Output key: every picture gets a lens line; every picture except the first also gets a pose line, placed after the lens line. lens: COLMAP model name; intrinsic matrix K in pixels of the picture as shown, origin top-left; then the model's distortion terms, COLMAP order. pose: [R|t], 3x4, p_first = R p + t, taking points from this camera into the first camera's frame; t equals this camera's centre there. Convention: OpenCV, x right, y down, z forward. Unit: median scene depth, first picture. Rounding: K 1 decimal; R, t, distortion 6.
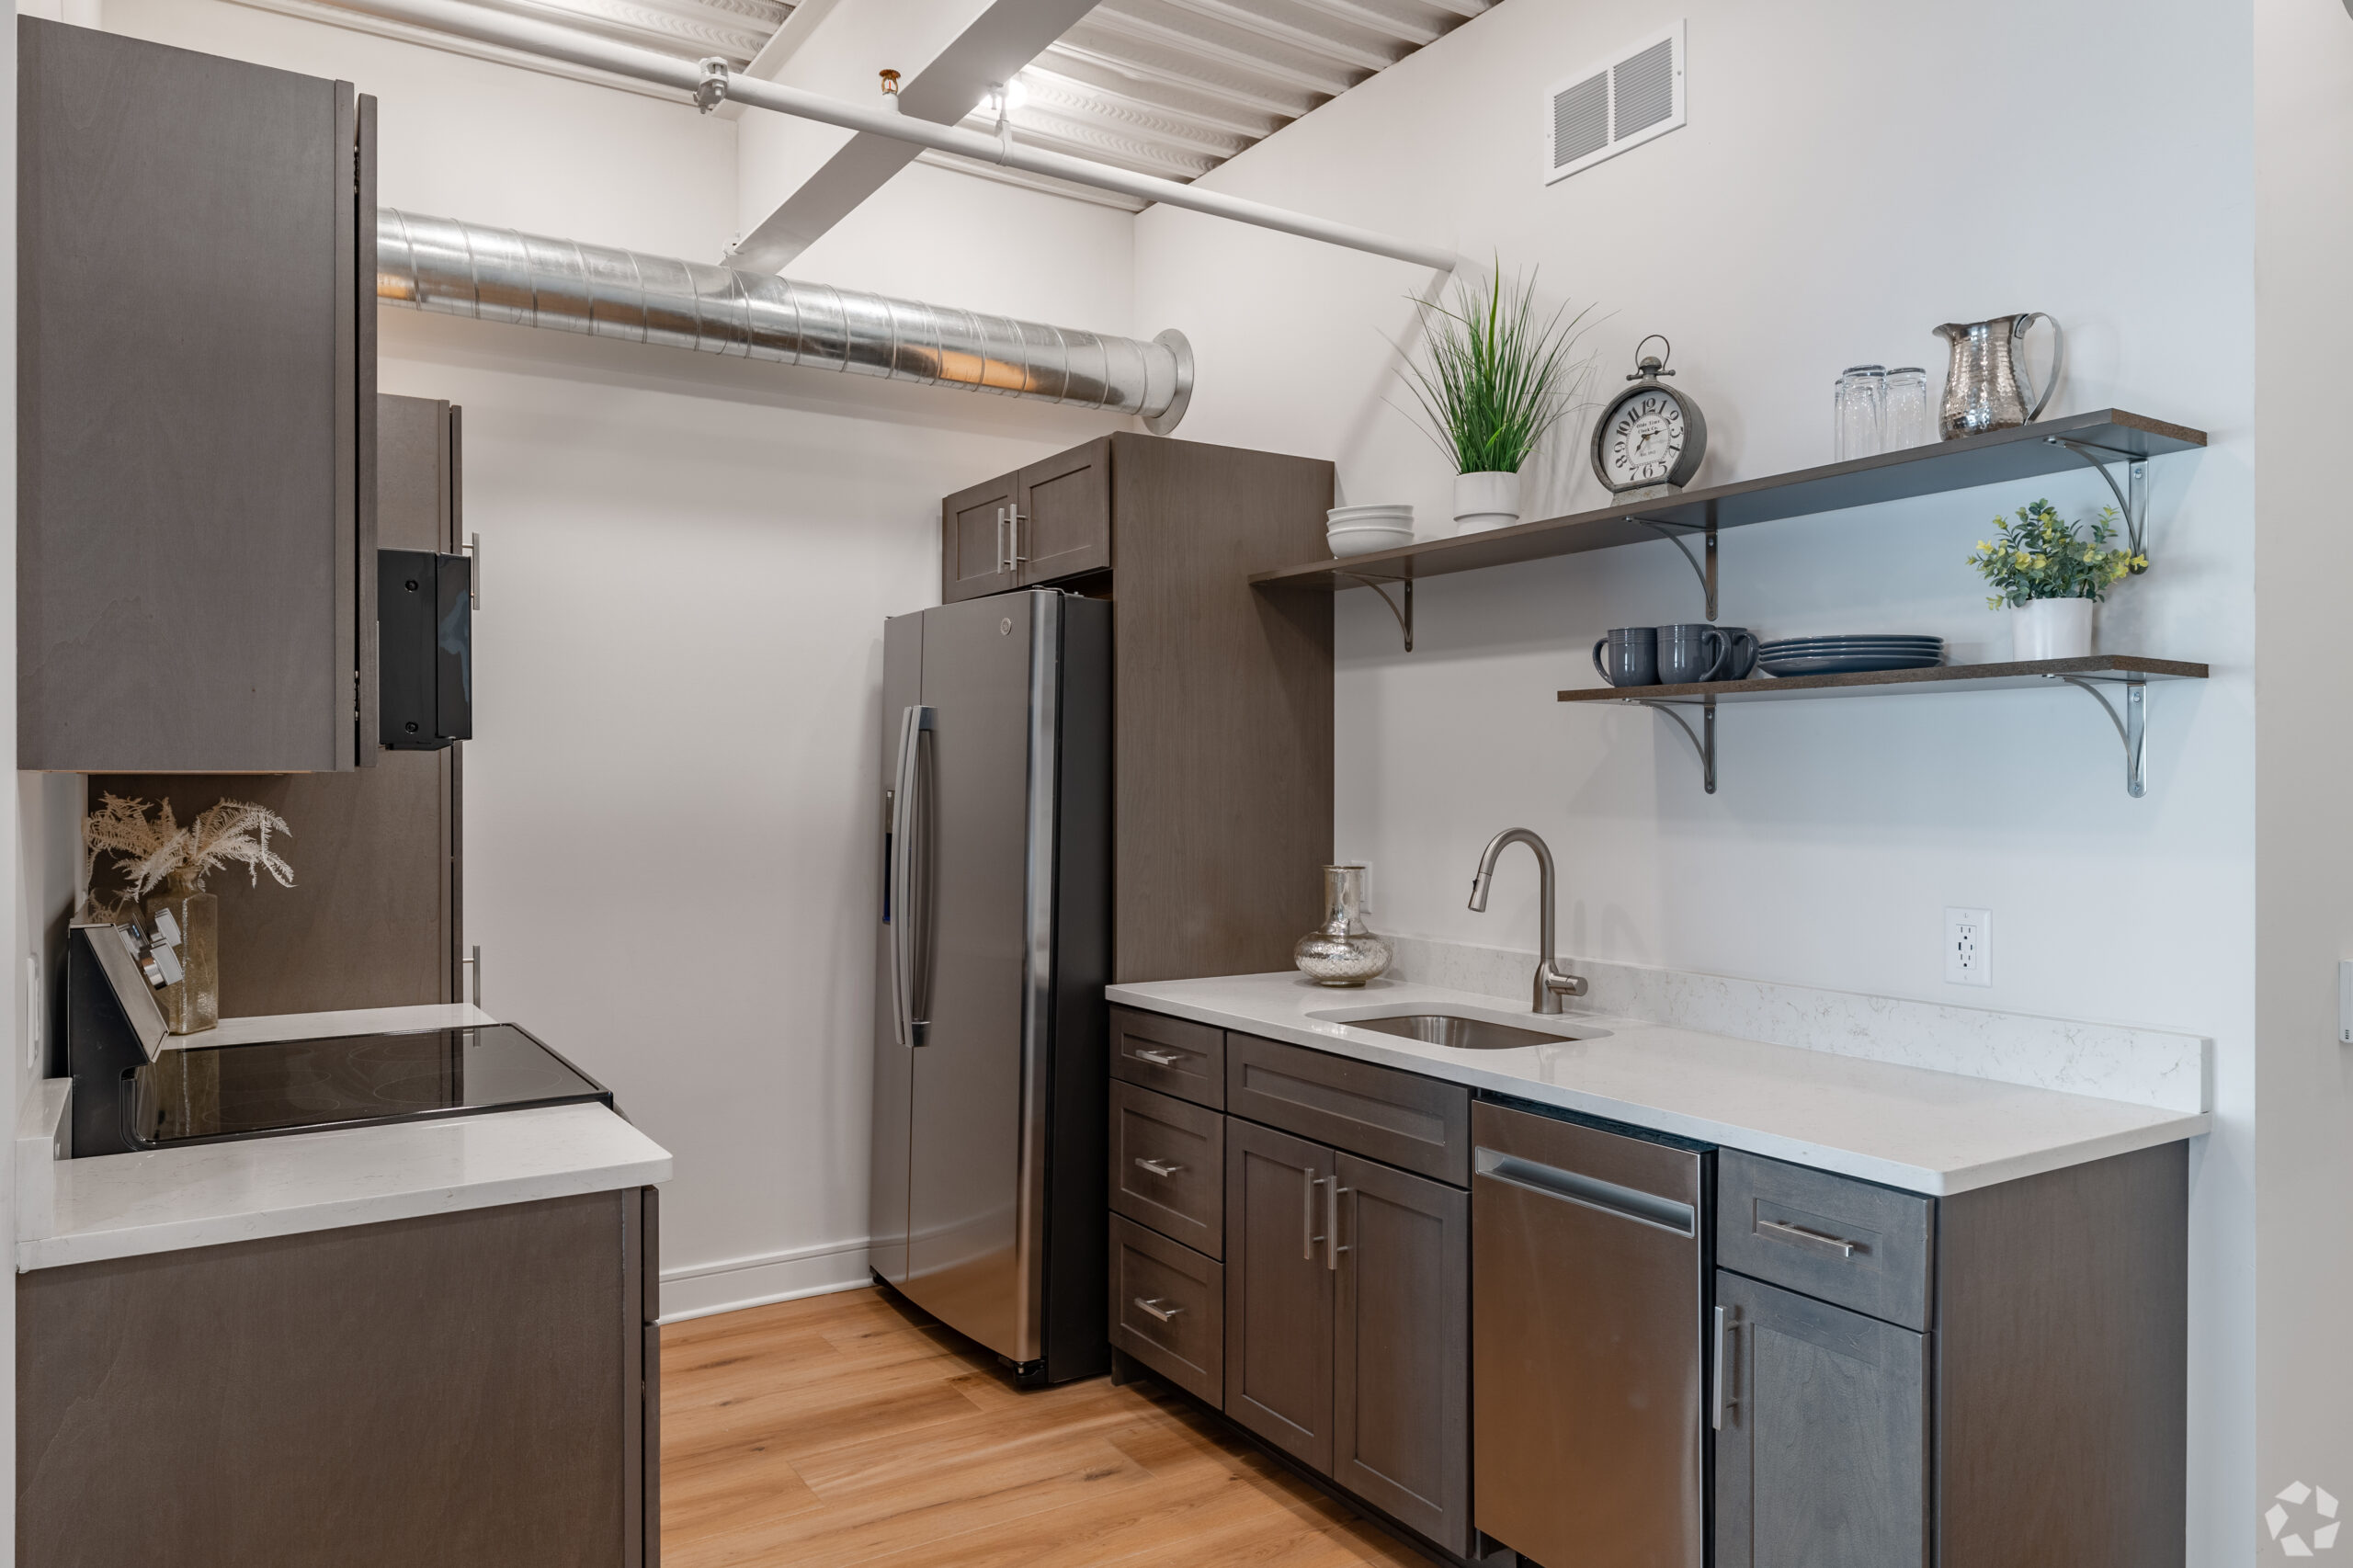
lens RADIAL K [[1560.2, 0, 1177.1], [0, 1560.2, 792.2], [0, 0, 1]] dist [0.001351, -0.003435]
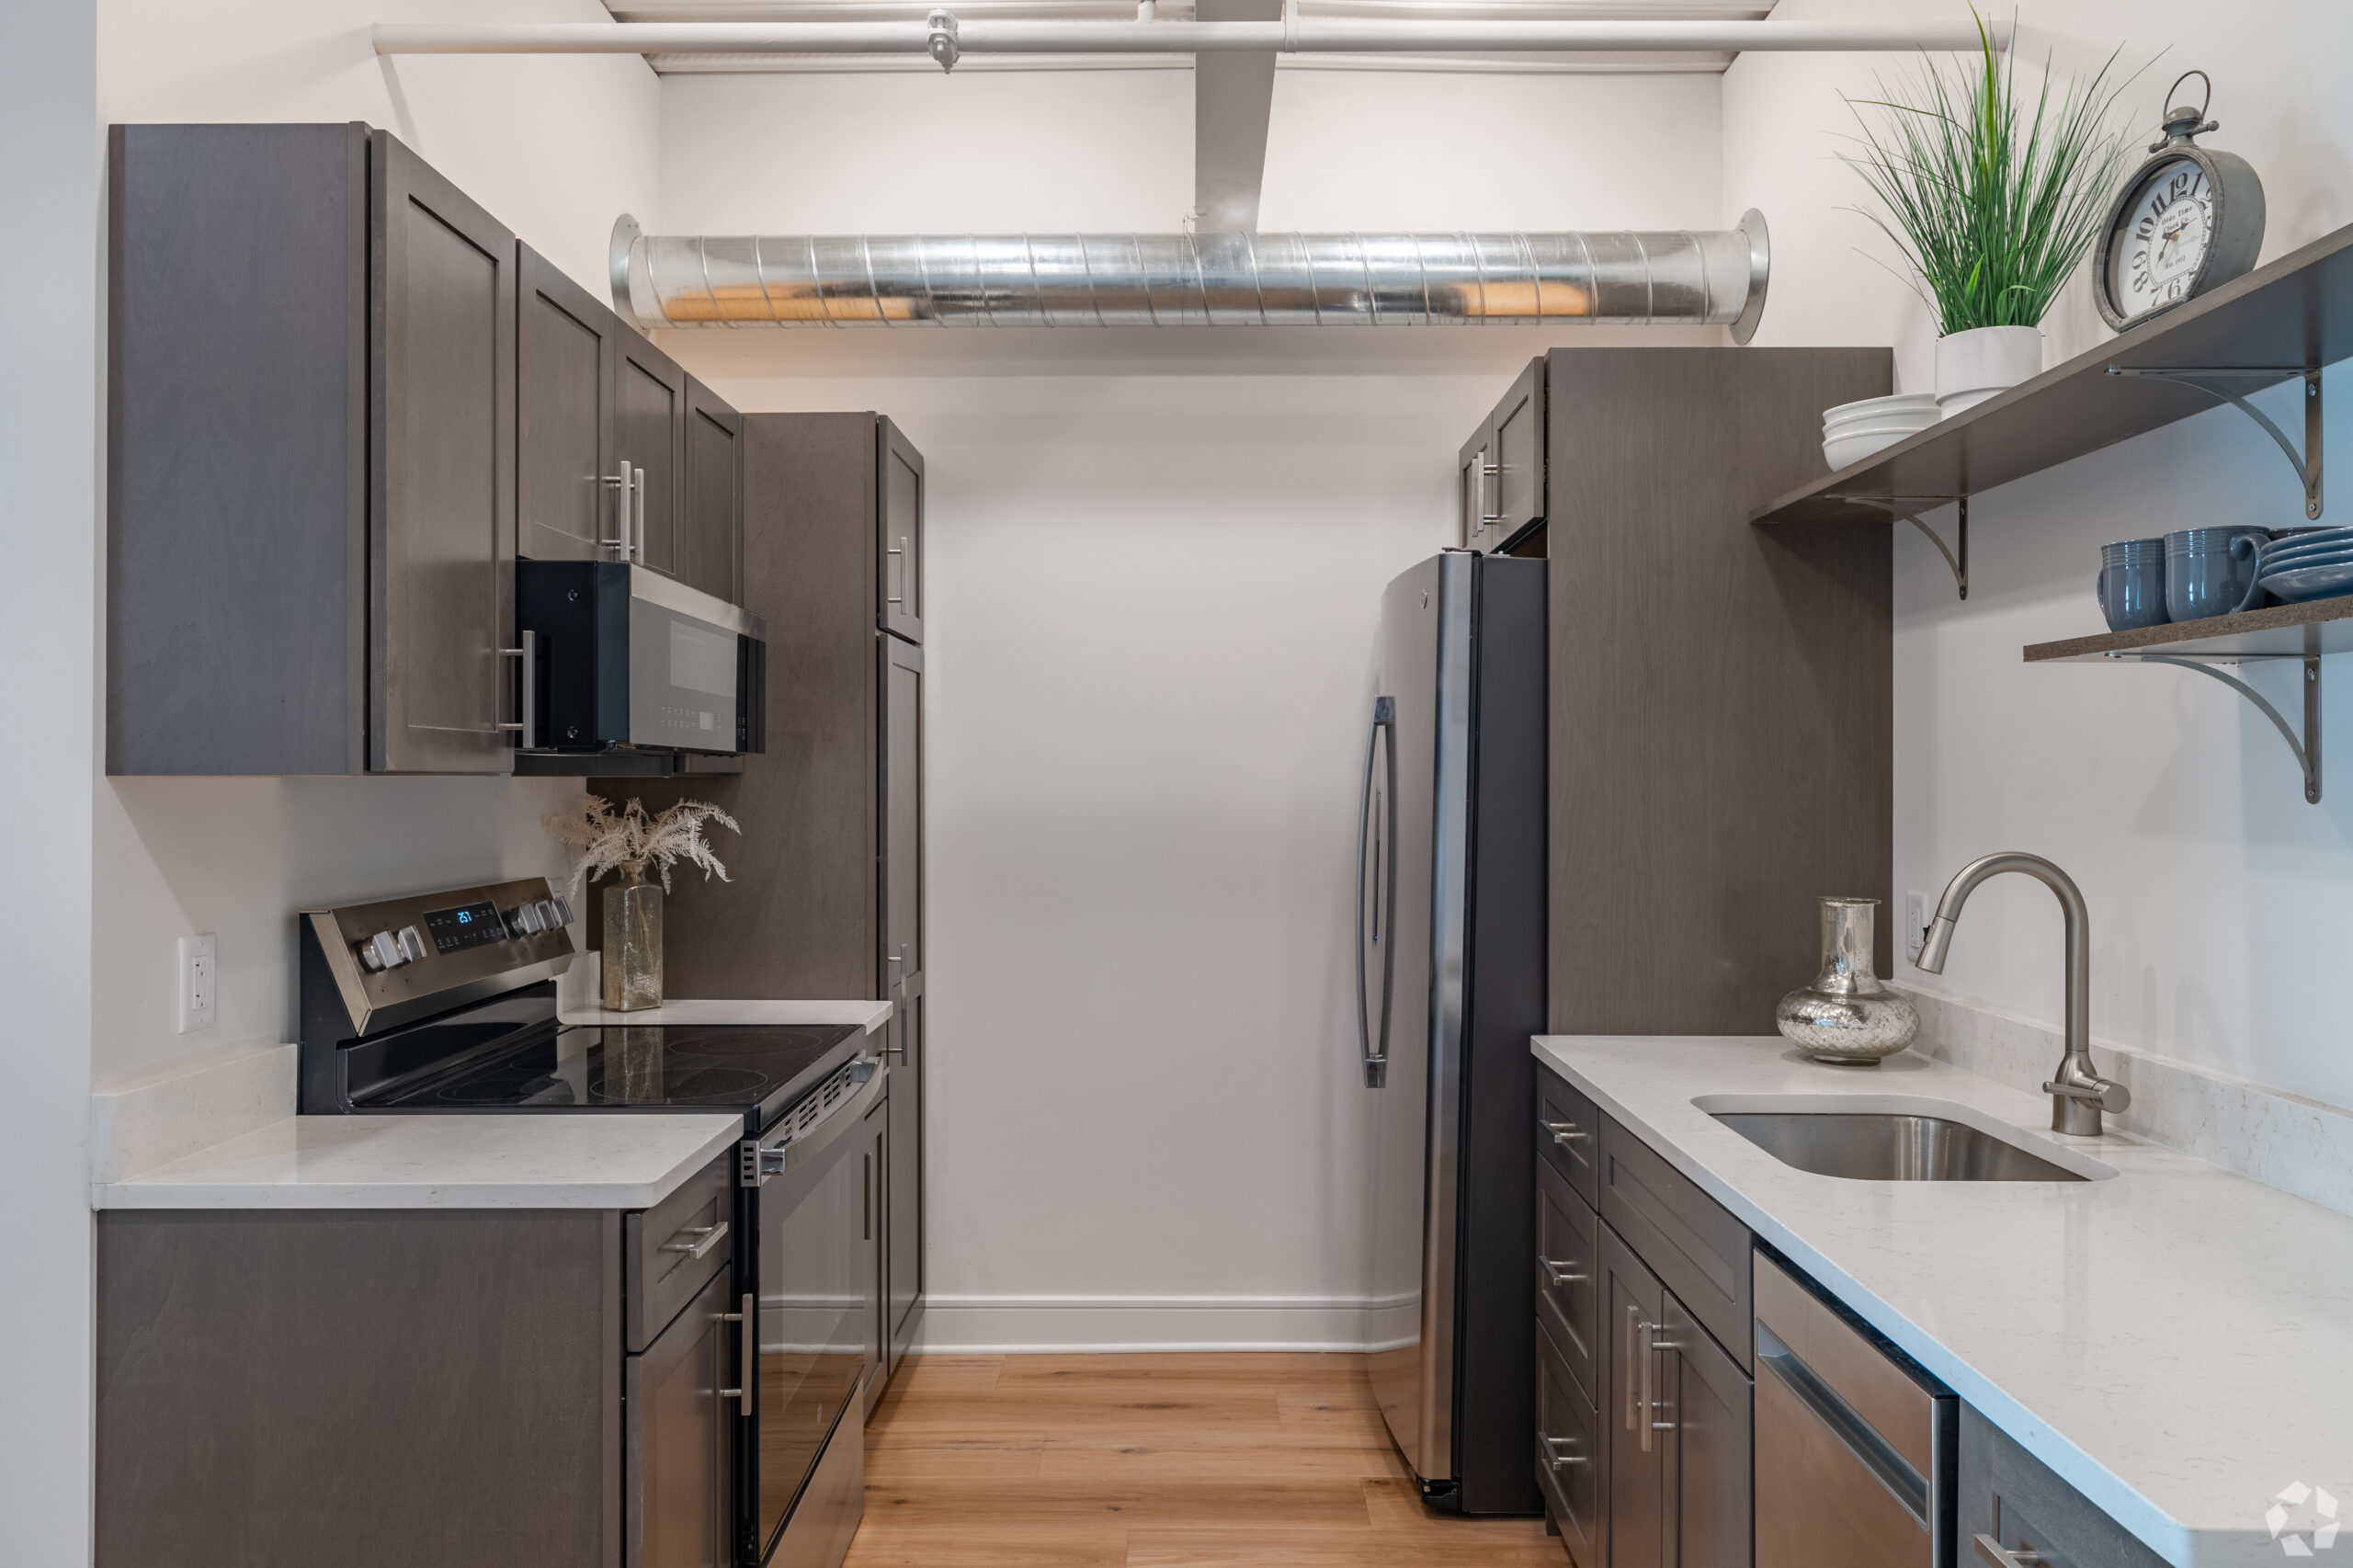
lens RADIAL K [[1655.4, 0, 1176.5], [0, 1655.4, 784.0], [0, 0, 1]] dist [-0.004677, 0.002691]
pose [[0.838310, 0.000158, -0.545194, 0.286670], [-0.002735, 0.999989, -0.003916, -0.002592], [0.545187, 0.004774, 0.838301, 0.195119]]
